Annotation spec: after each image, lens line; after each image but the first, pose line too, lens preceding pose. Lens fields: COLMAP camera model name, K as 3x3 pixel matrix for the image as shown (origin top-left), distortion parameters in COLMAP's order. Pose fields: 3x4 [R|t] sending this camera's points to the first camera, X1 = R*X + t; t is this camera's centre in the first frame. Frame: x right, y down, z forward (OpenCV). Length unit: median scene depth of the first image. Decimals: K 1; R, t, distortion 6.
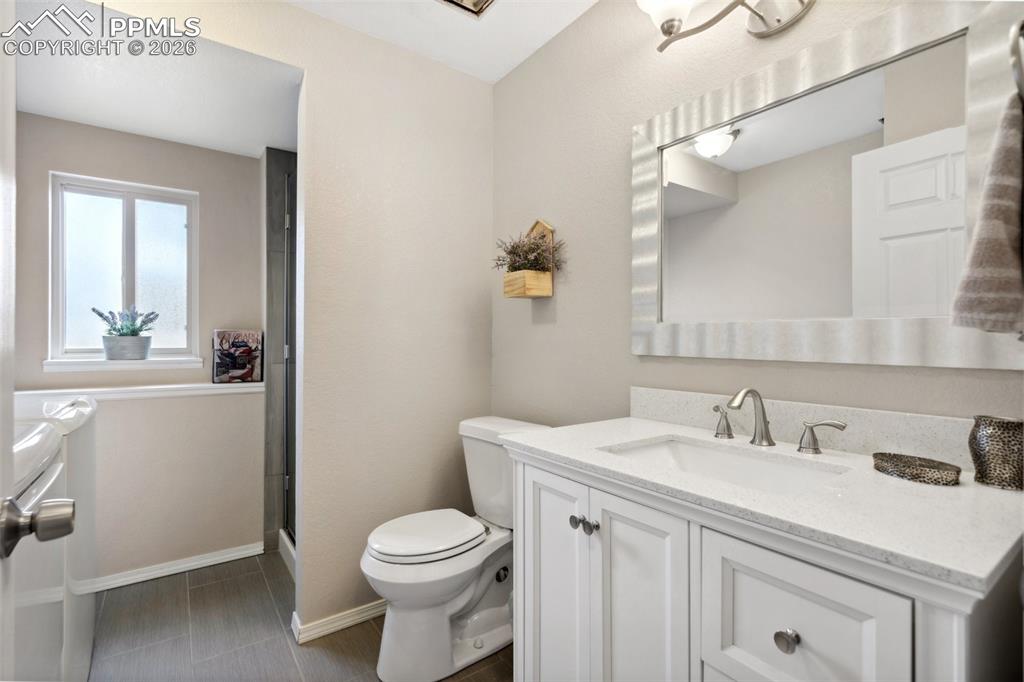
lens RADIAL K [[474.7, 0, 497.8], [0, 474.7, 342.2], [0, 0, 1]] dist [-0.000702, 0.002160]
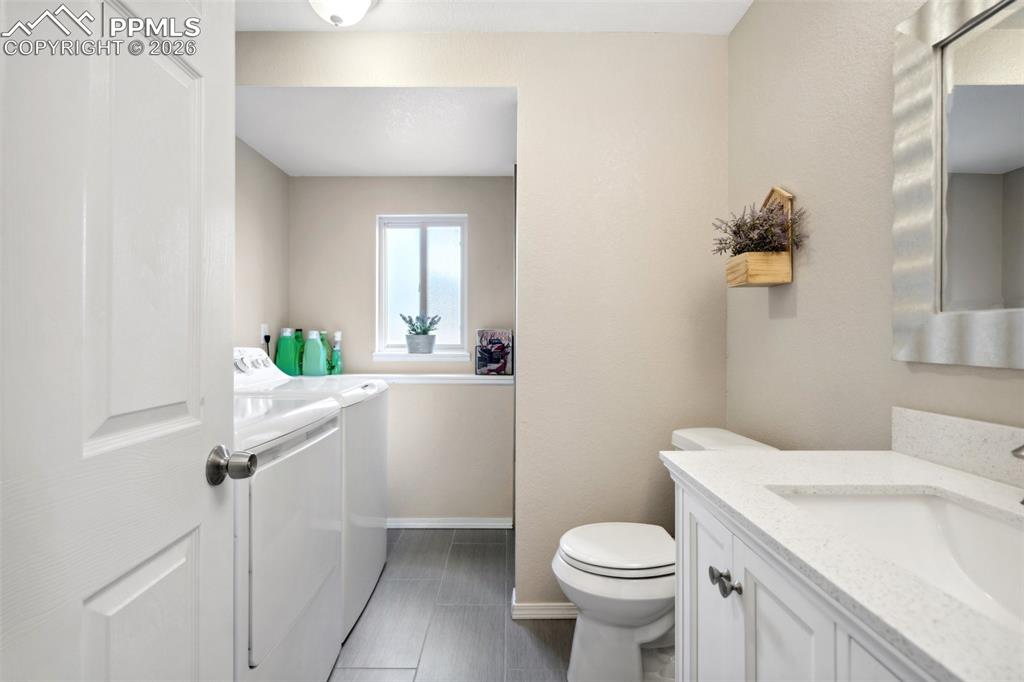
lens RADIAL K [[474.7, 0, 510.2], [0, 474.7, 339.6], [0, 0, 1]] dist [-0.000702, 0.002160]
pose [[0.823962, 0.003247, -0.566636, 0.176693], [-0.003025, 0.999995, 0.001330, -0.002841], [0.566637, 0.000618, 0.823967, 0.098569]]
